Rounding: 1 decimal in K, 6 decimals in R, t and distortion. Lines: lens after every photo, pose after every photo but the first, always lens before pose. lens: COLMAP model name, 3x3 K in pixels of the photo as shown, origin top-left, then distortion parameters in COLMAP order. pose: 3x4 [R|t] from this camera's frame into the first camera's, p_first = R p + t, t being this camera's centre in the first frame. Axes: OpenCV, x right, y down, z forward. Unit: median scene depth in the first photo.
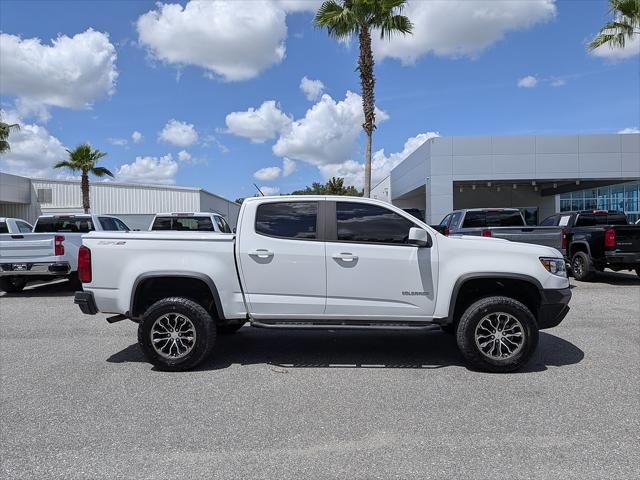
lens RADIAL K [[505.2, 0, 307.9], [0, 505.2, 238.8], [0, 0, 1]] dist [0.062883, -0.115122]
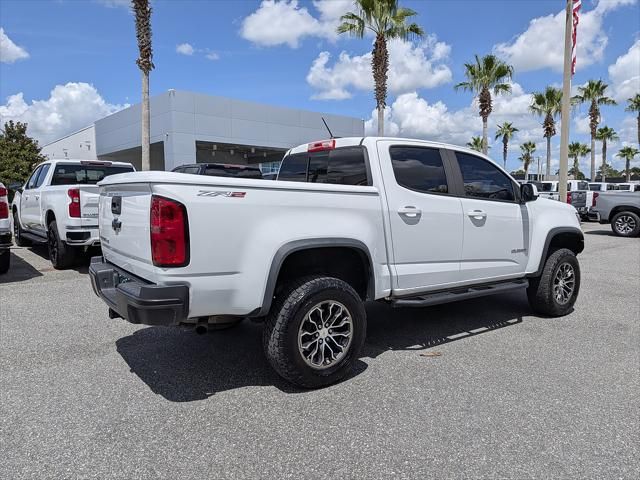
lens RADIAL K [[505.2, 0, 307.9], [0, 505.2, 238.8], [0, 0, 1]] dist [0.062883, -0.115122]
pose [[0.721749, -0.039260, 0.691040, -0.736971], [-0.006927, 0.997930, 0.063930, 0.022171], [-0.692120, -0.050928, 0.719984, 0.539889]]
